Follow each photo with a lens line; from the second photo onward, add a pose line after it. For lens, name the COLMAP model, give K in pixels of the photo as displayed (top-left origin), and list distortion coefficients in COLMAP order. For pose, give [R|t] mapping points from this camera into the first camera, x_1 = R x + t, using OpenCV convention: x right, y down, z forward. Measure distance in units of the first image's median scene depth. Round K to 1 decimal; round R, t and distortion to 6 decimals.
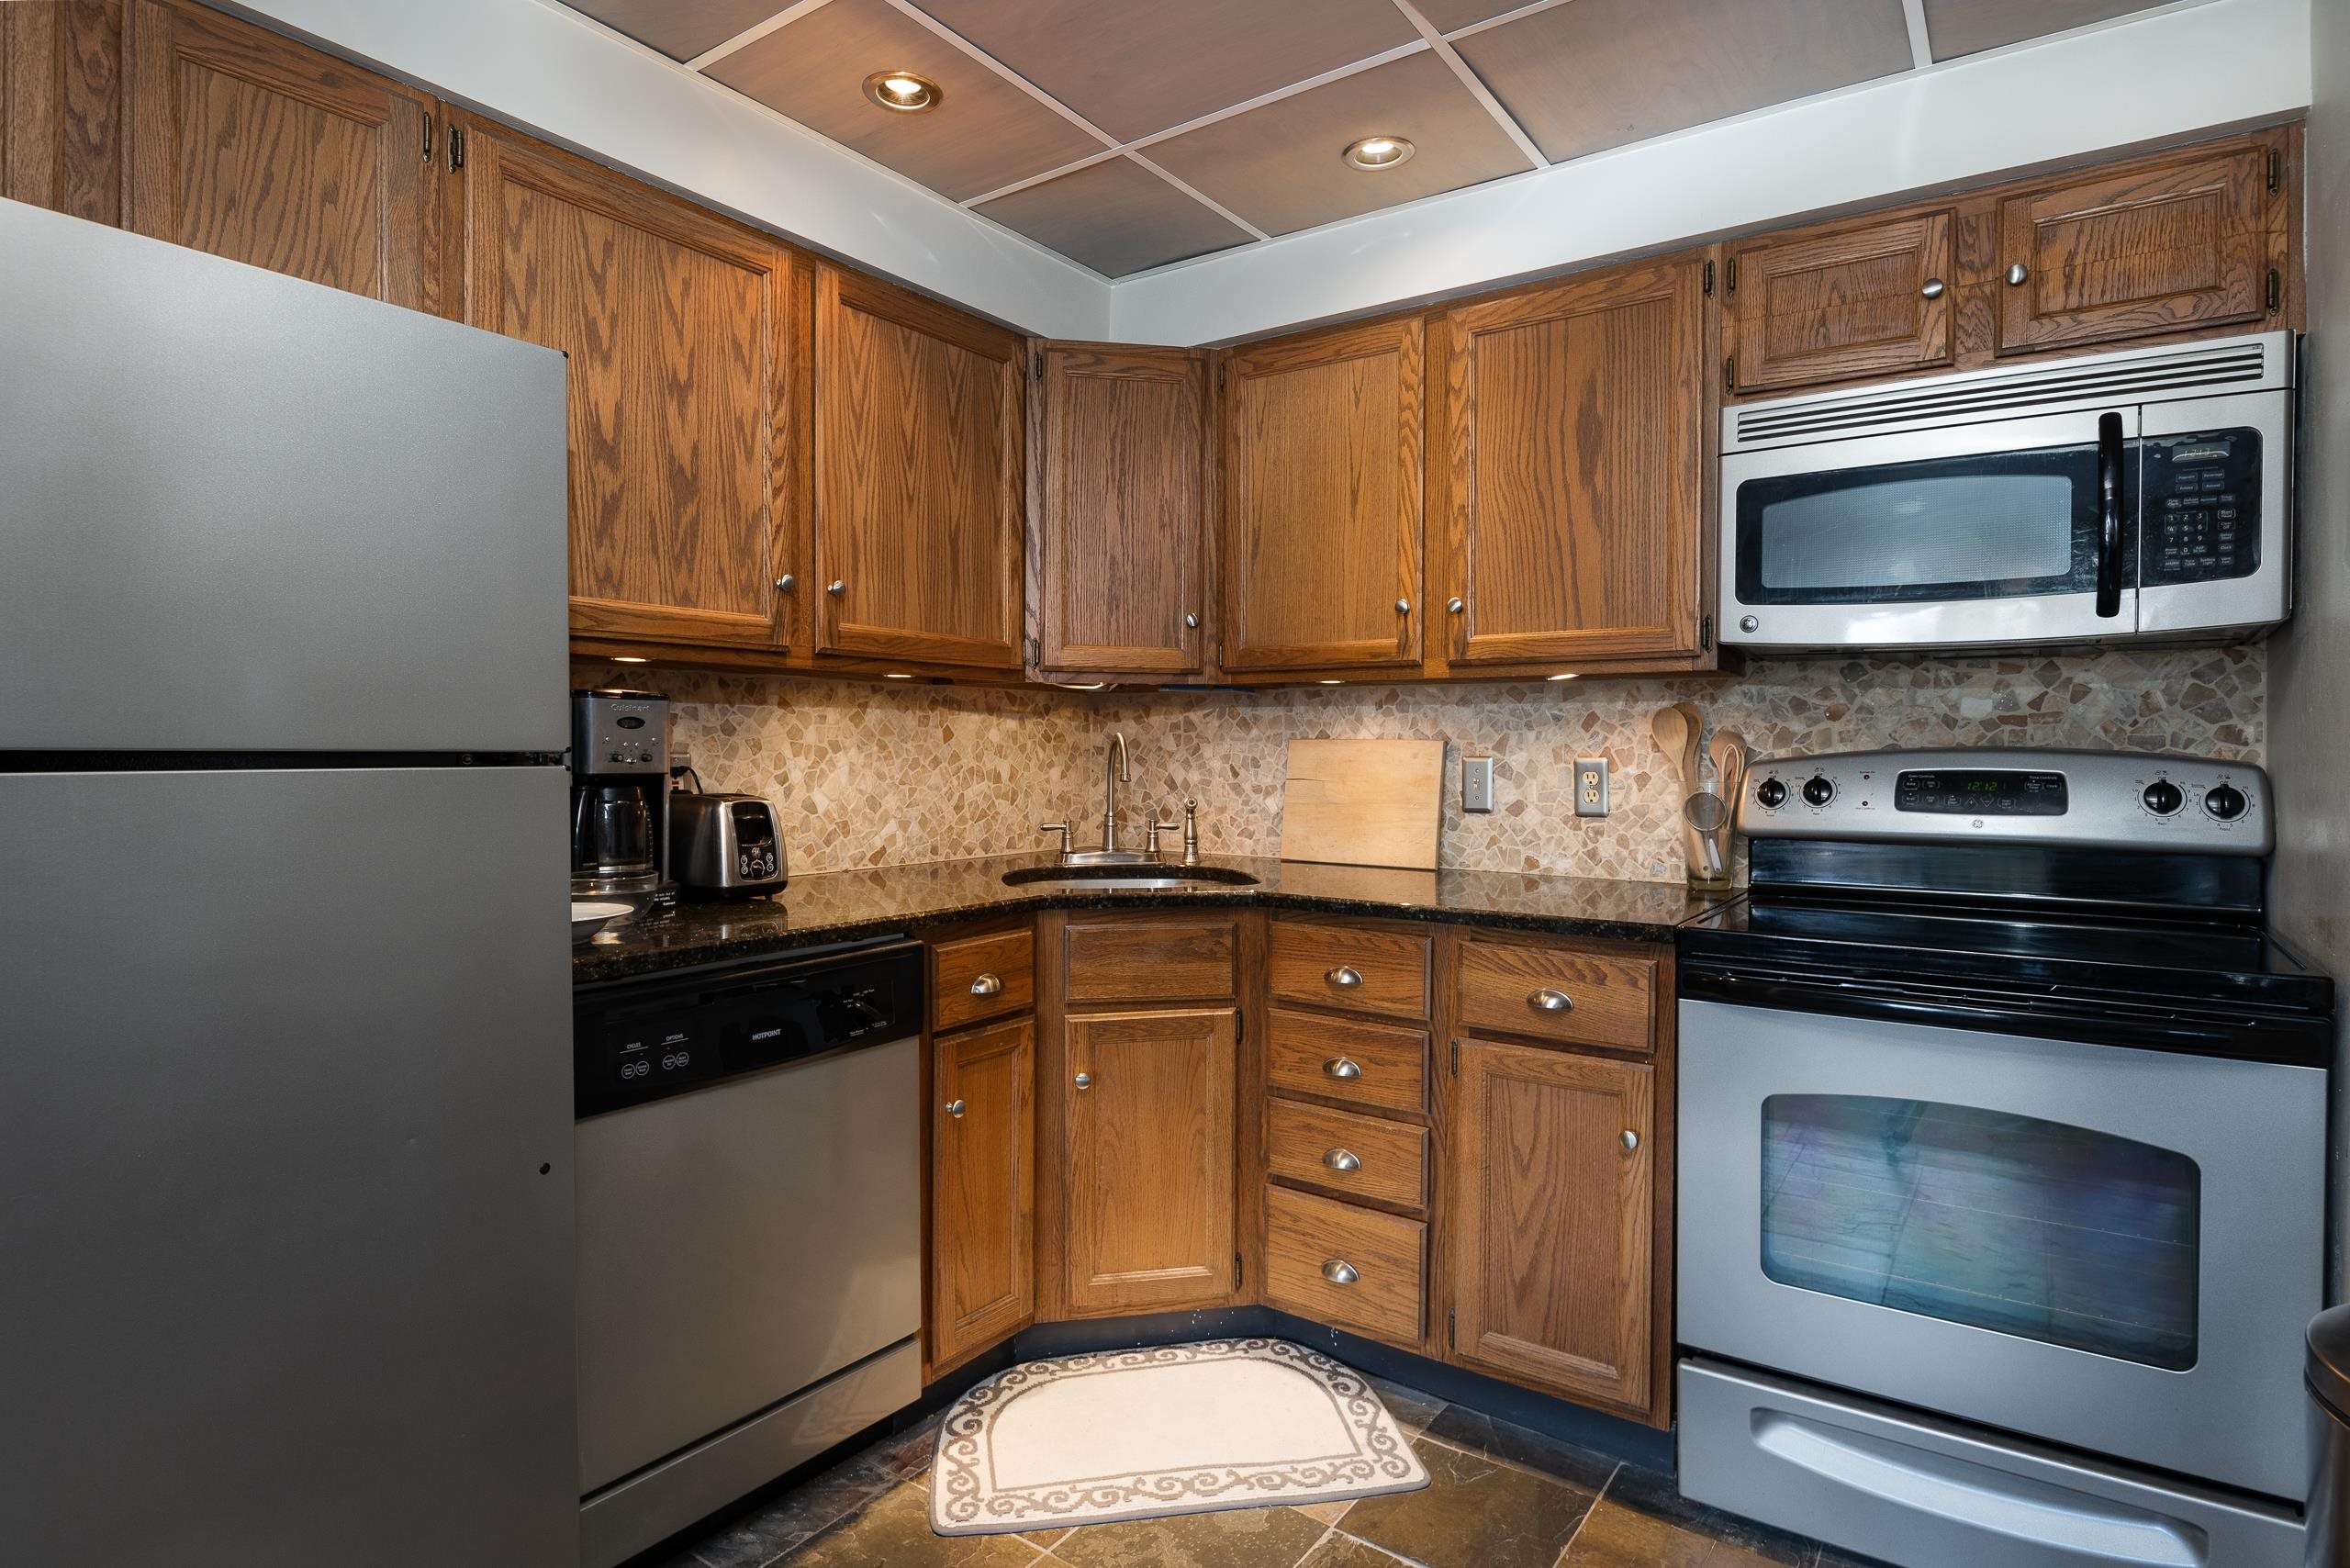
lens RADIAL K [[1187.2, 0, 1154.2], [0, 1187.2, 772.0], [0, 0, 1]] dist [0.000711, -0.008583]
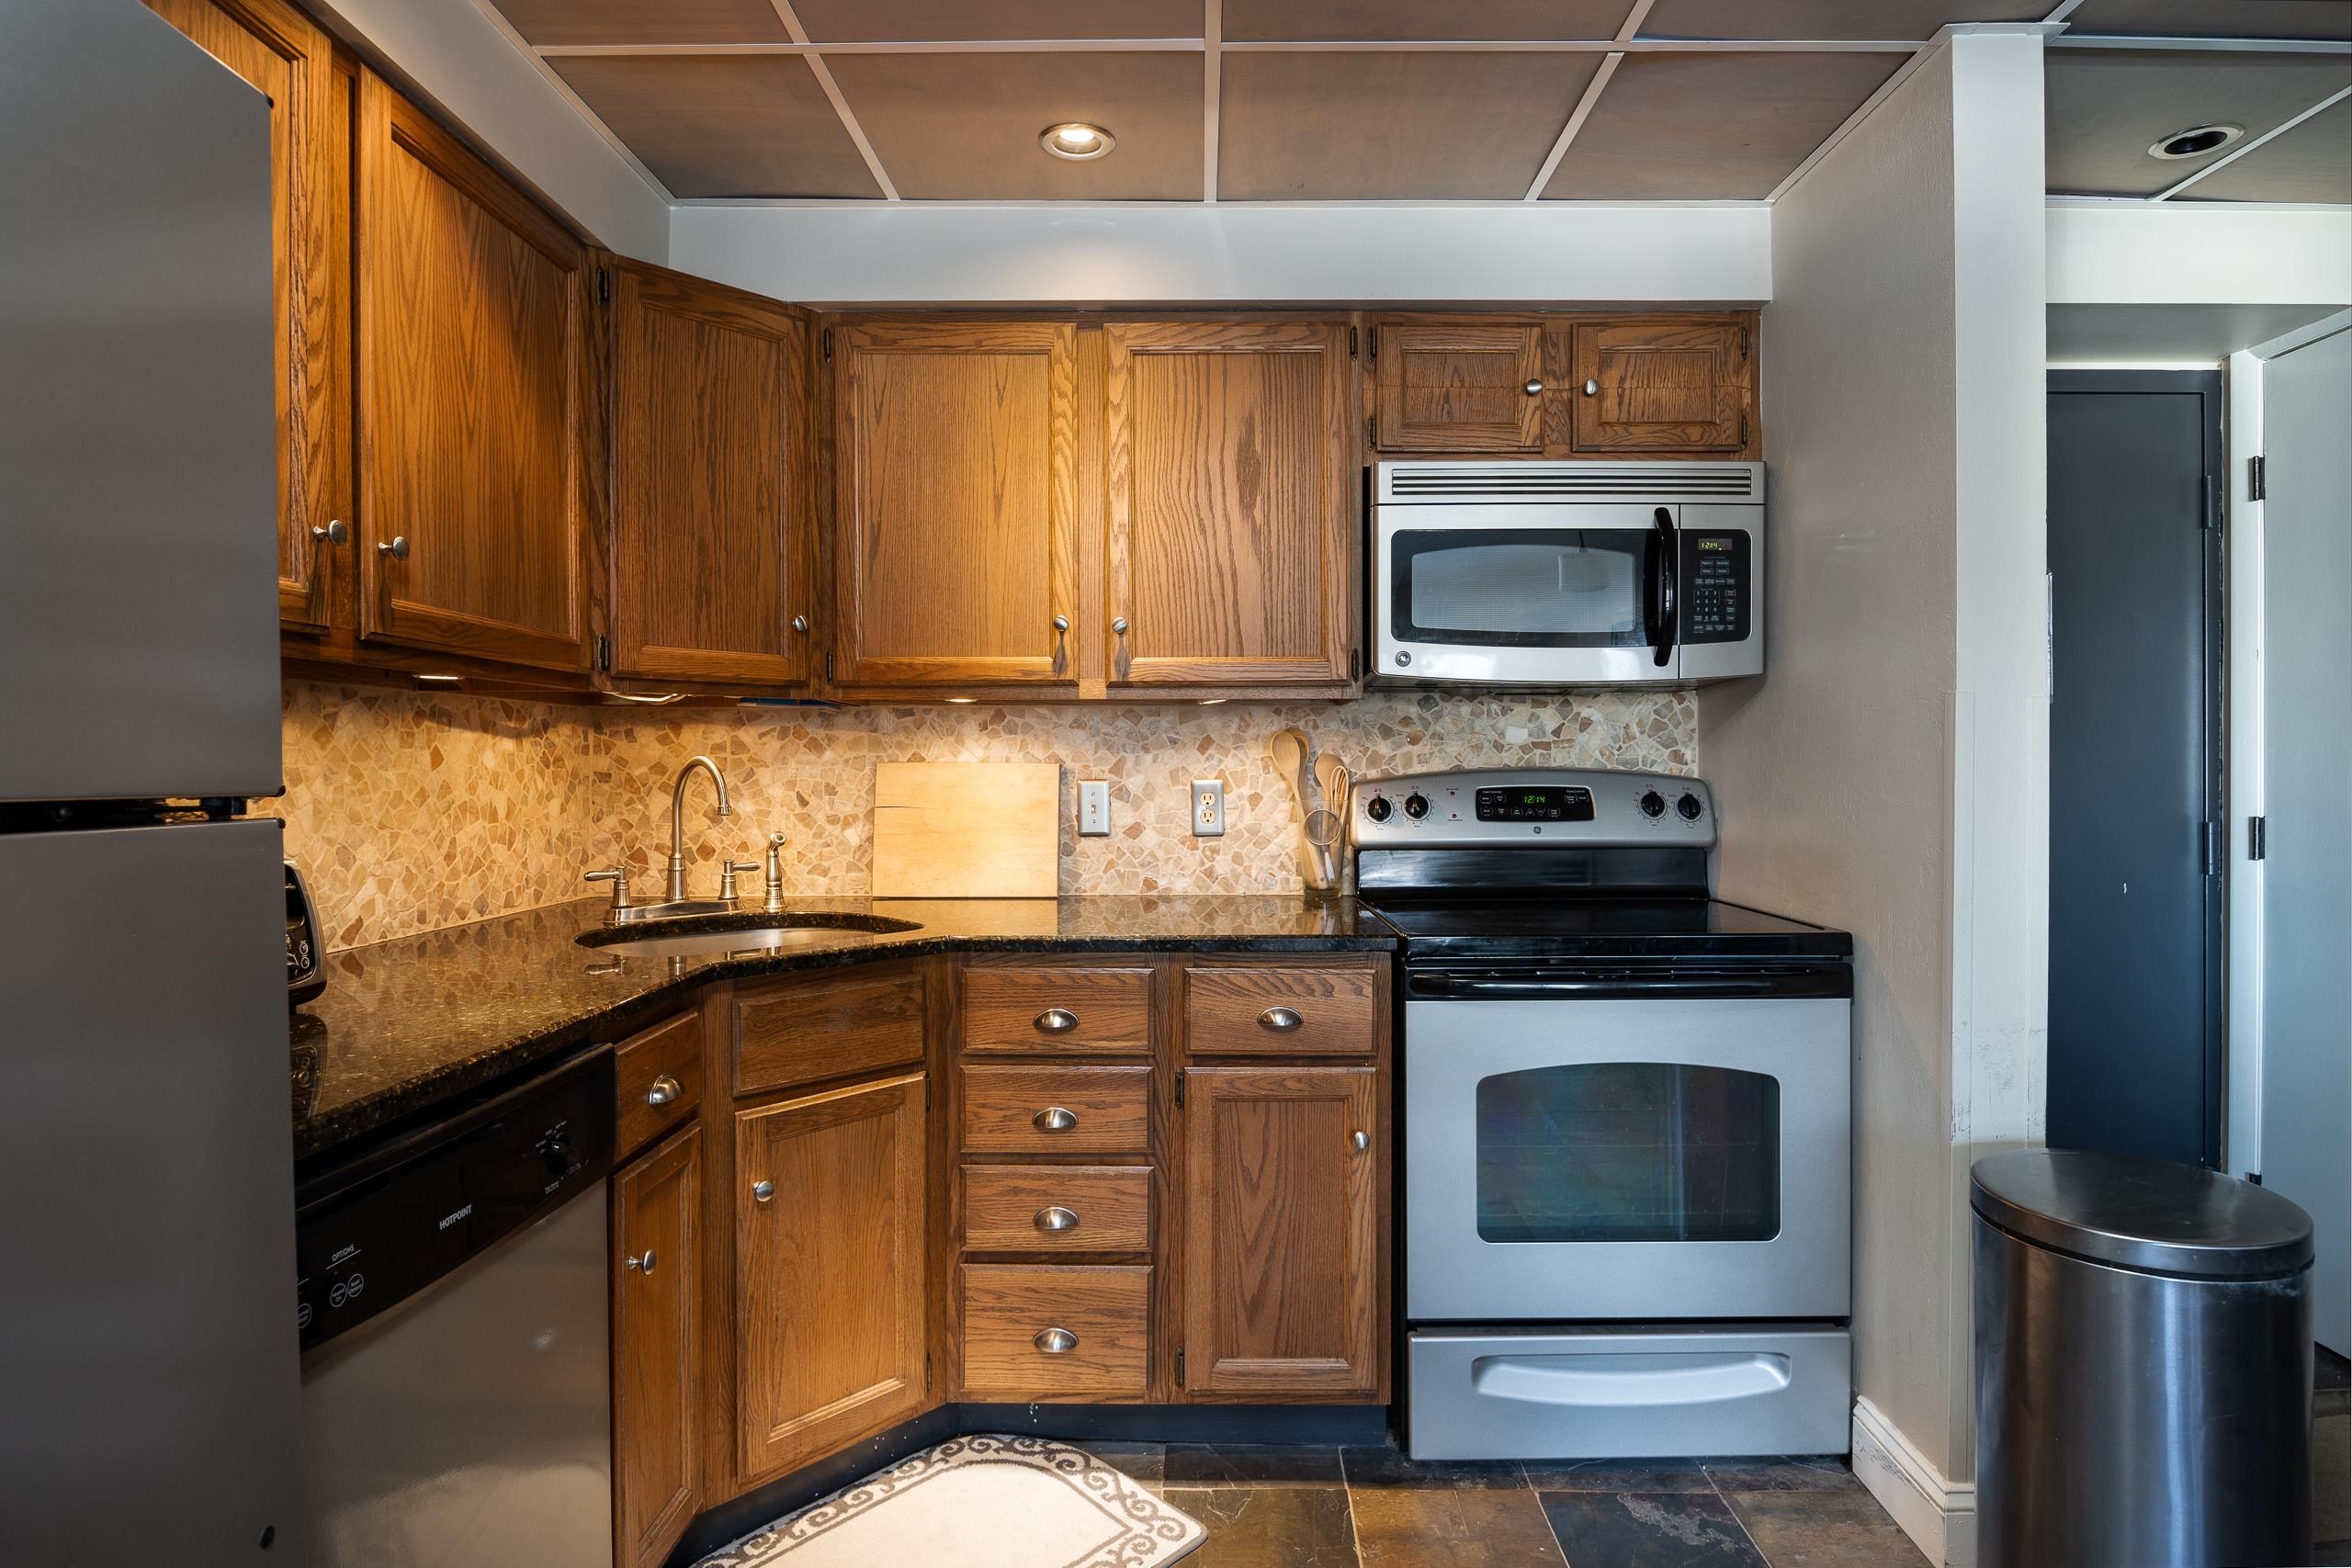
lens RADIAL K [[1196.6, 0, 1161.6], [0, 1196.6, 782.3], [0, 0, 1]] dist [0.001657, -0.009309]
pose [[0.826350, -0.013618, 0.562992, -0.282271], [0.018309, 0.999829, -0.002688, -0.008349], [-0.562859, 0.012529, 0.826458, 0.173343]]
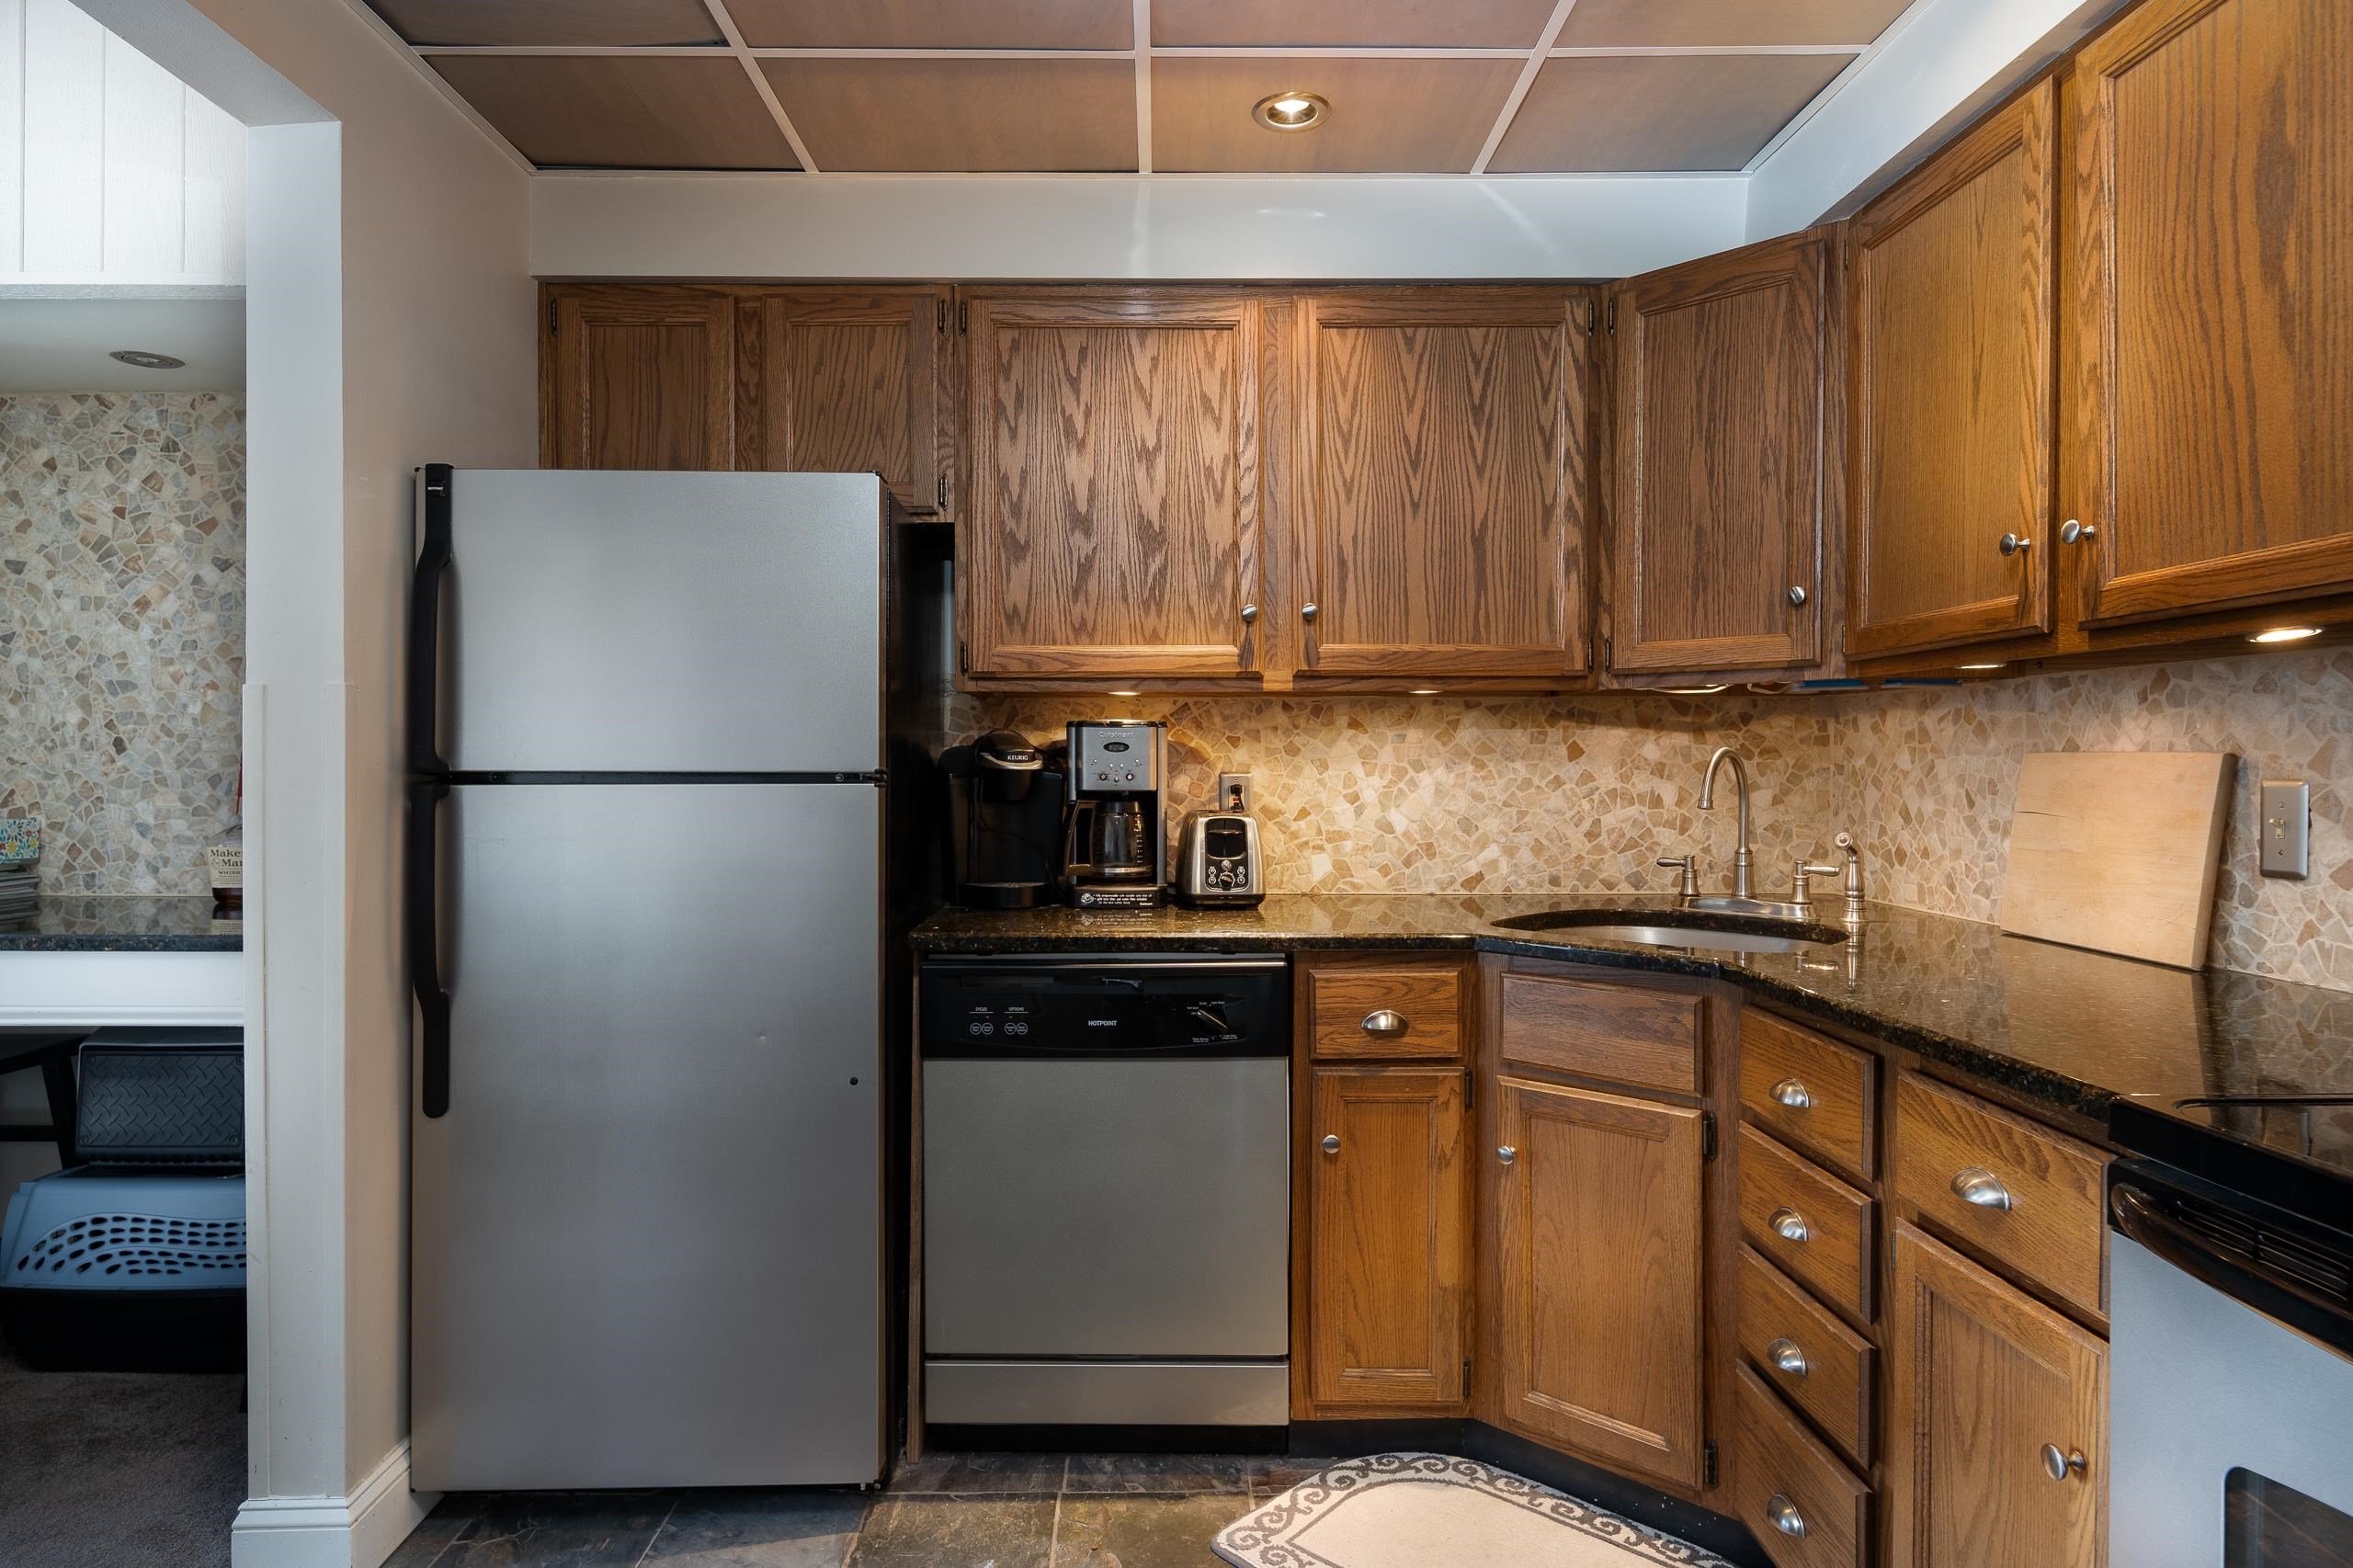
lens RADIAL K [[1255.7, 0, 1176.5], [0, 1255.7, 784.0], [0, 0, 1]] dist [0.001511, -0.009711]
pose [[0.606188, 0.008238, -0.795279, 0.502163], [-0.012750, 0.999919, 0.000639, -0.005441], [0.795220, 0.009752, 0.606243, 0.251143]]
